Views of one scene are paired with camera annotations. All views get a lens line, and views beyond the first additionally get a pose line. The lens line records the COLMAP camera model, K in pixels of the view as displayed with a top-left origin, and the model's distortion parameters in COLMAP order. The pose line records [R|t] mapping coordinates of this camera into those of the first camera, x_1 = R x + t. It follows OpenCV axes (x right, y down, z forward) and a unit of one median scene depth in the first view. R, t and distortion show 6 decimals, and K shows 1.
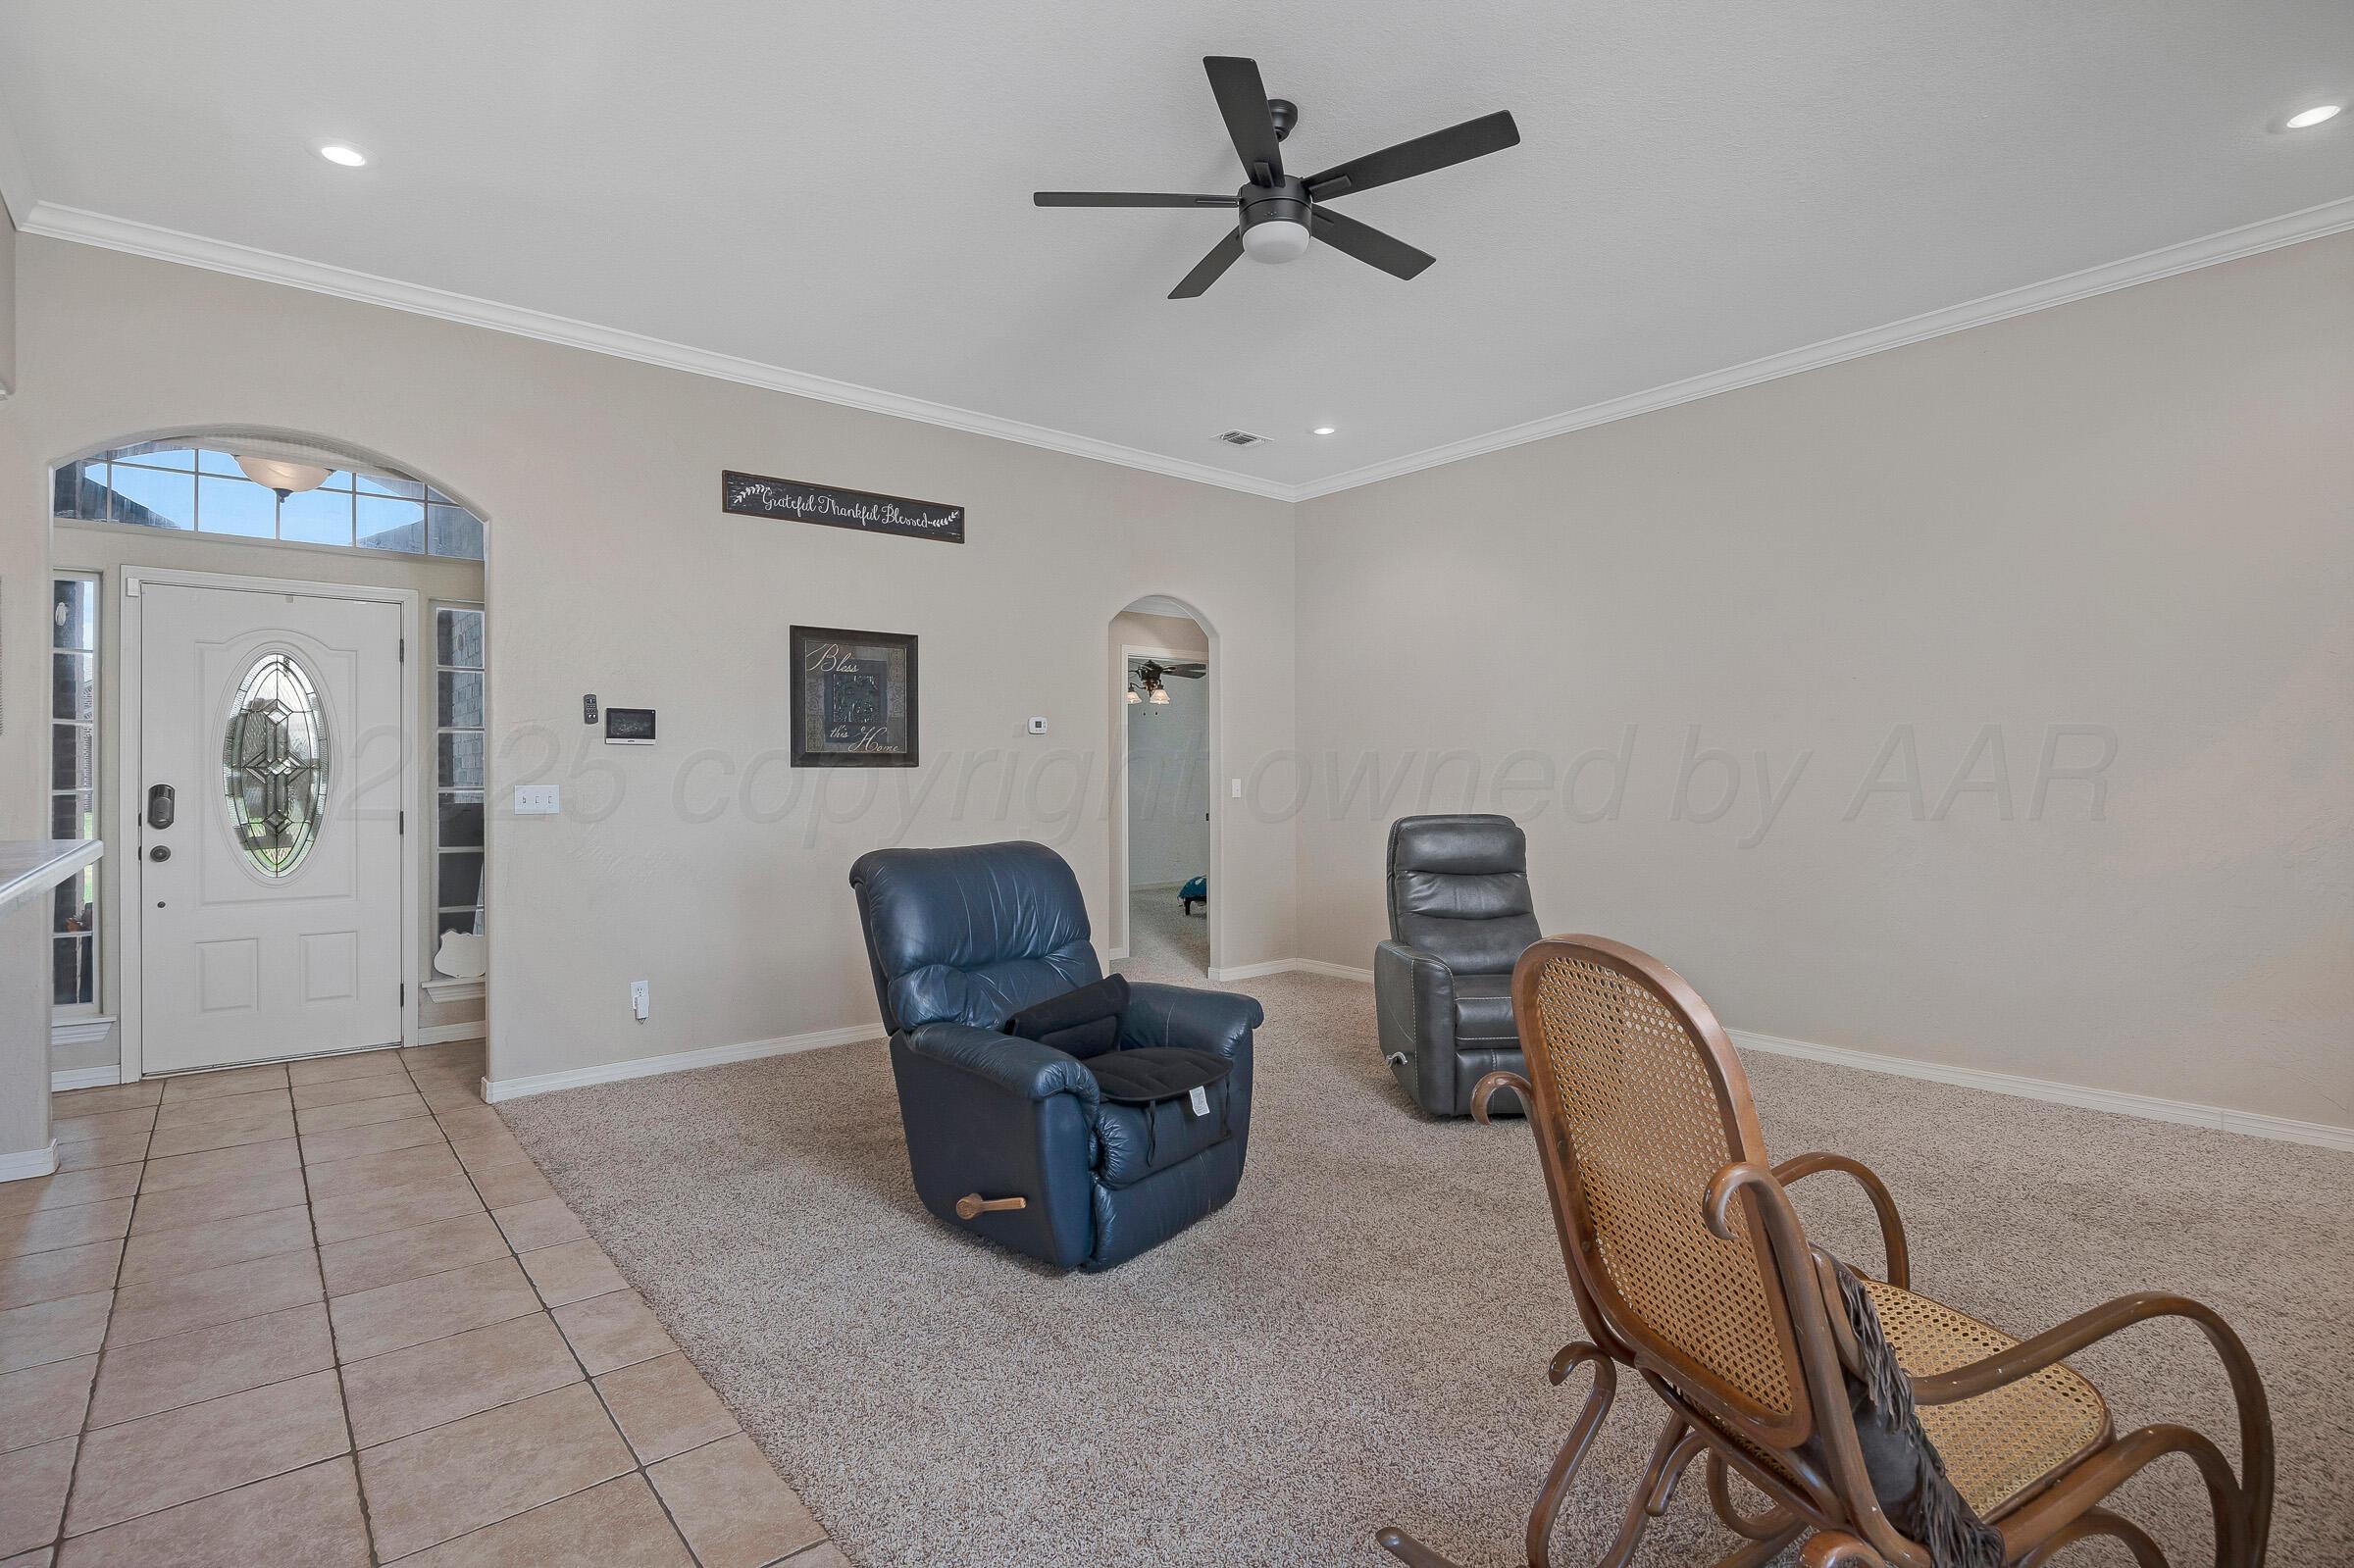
lens RADIAL K [[1153.3, 0, 1143.2], [0, 1153.3, 779.7], [0, 0, 1]] dist [-0.000386, 0.000042]
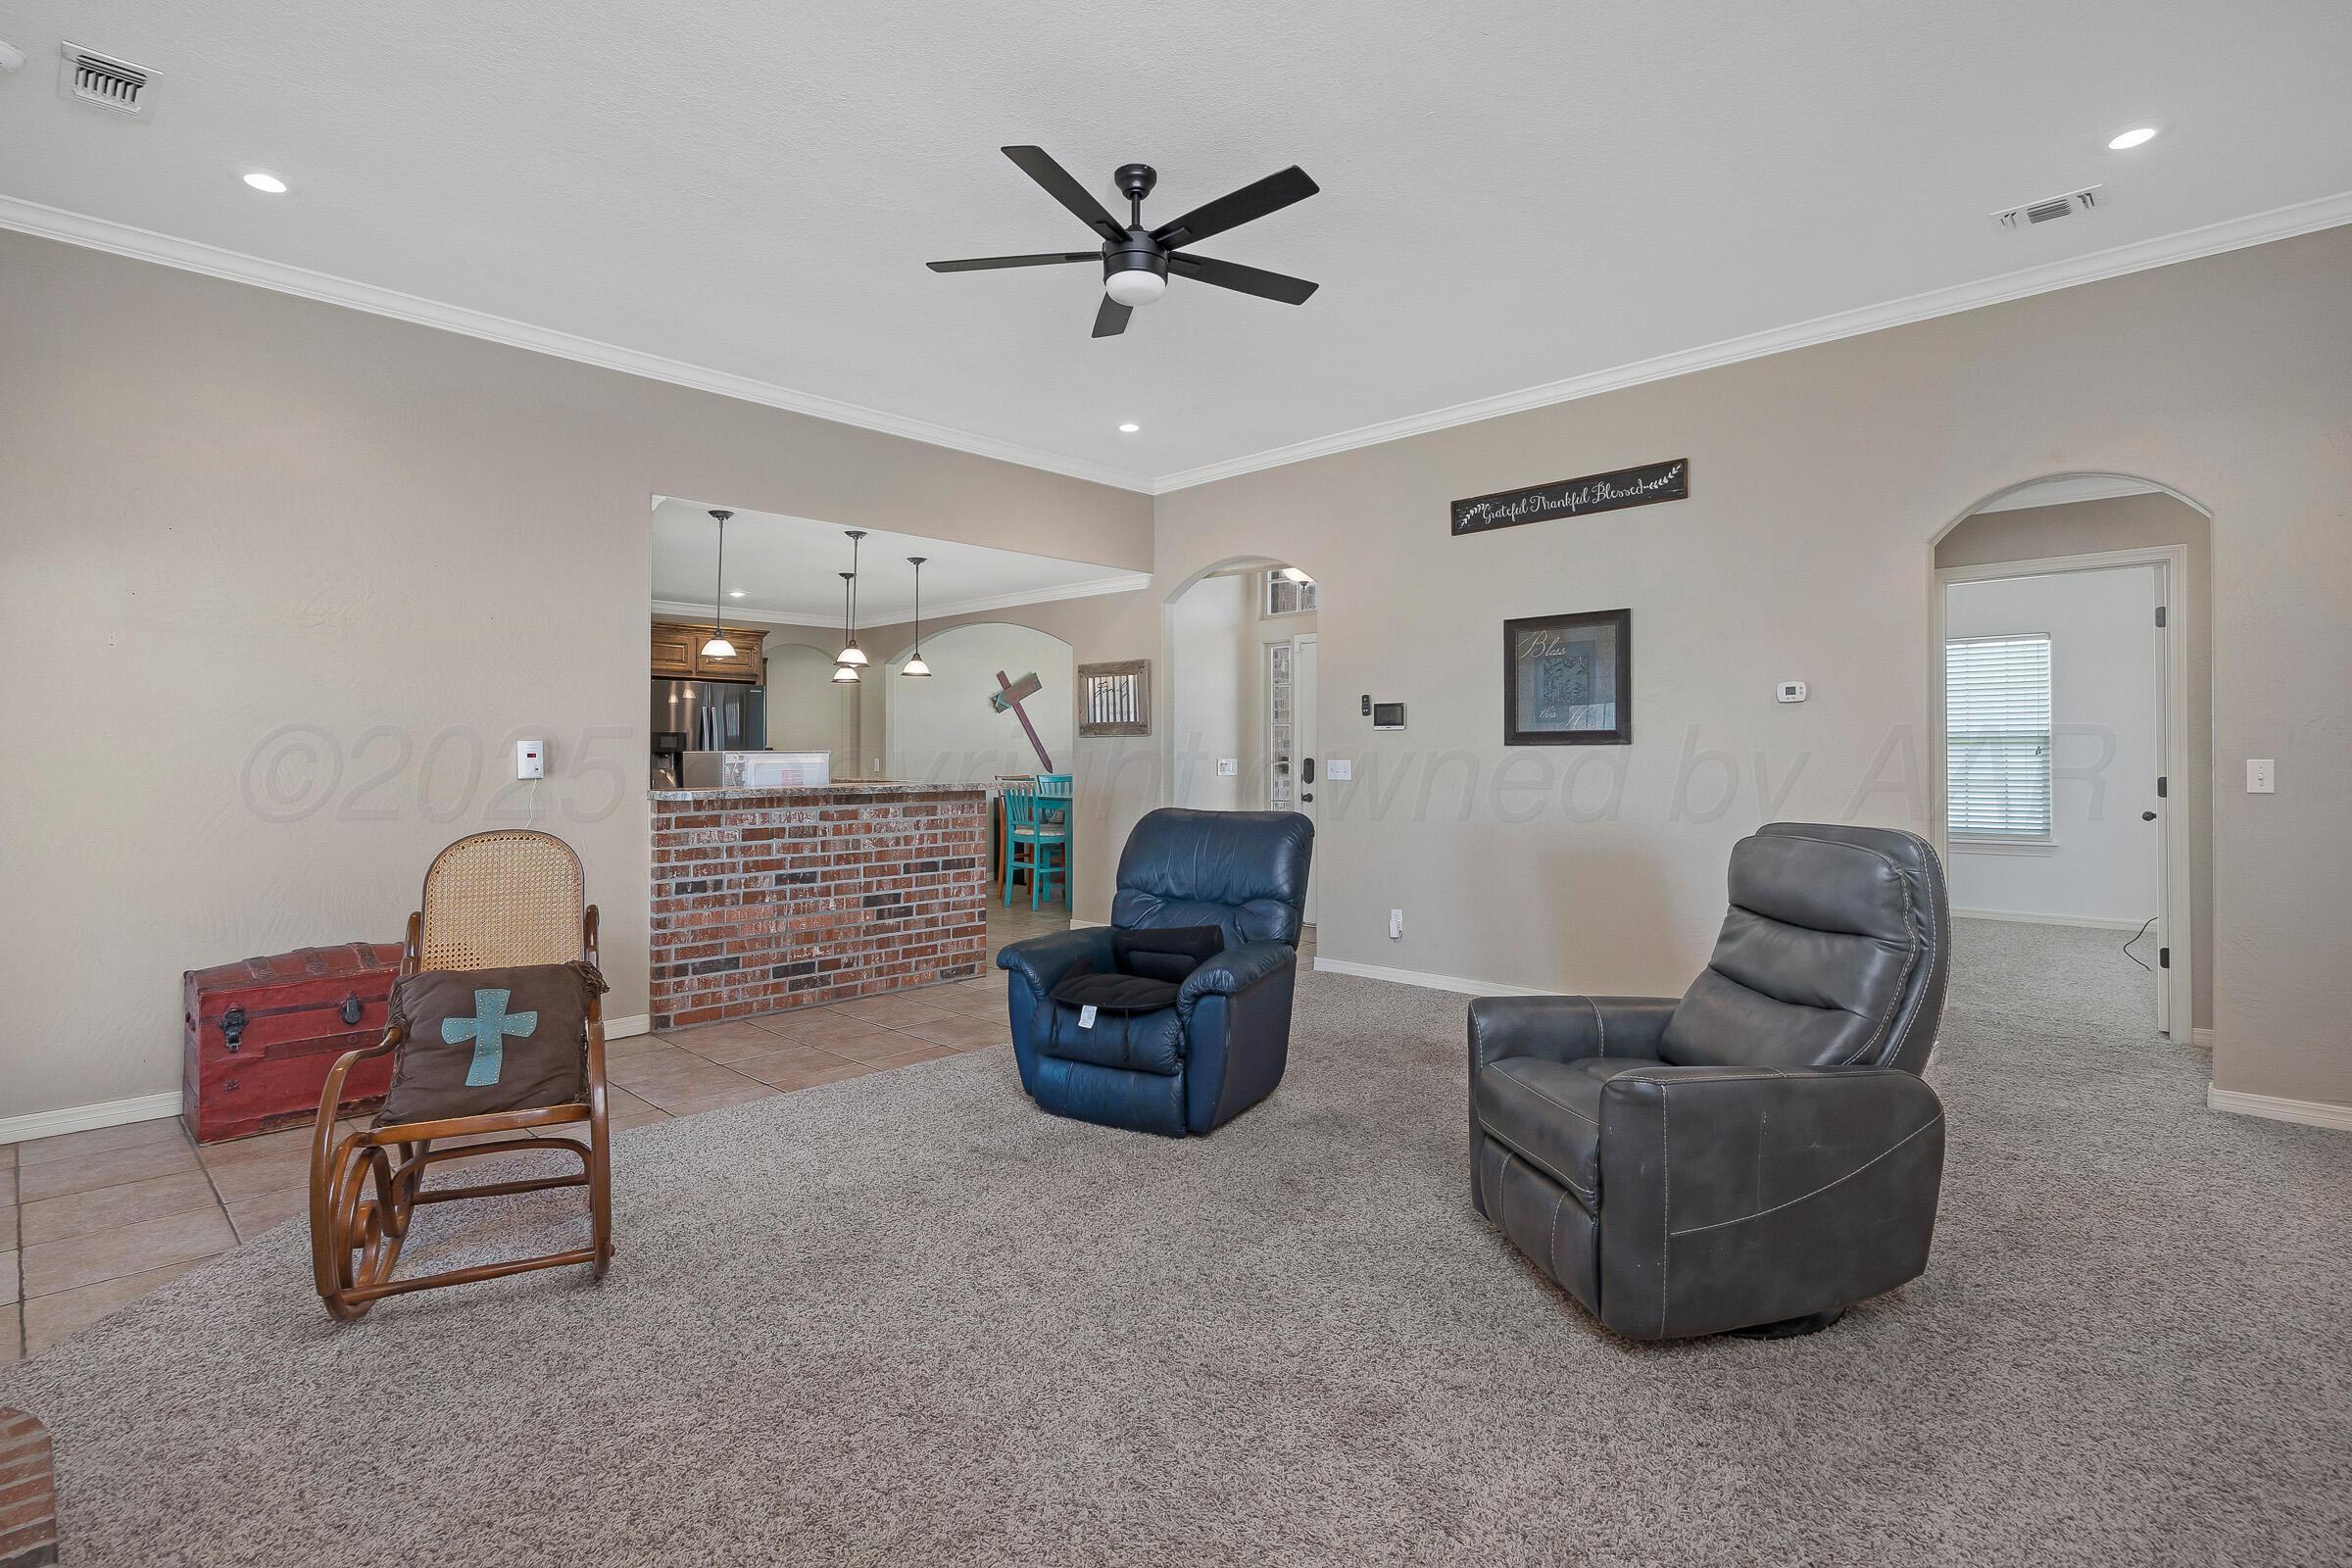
lens RADIAL K [[1170.8, 0, 1190.1], [0, 1170.8, 777.7], [0, 0, 1]] dist [-0.000337, 0.000299]
pose [[0.115616, 0.022693, -0.993035, 0.794407], [-0.002090, 0.999742, 0.022603, -0.004931], [0.993292, -0.000538, 0.115634, 0.555698]]
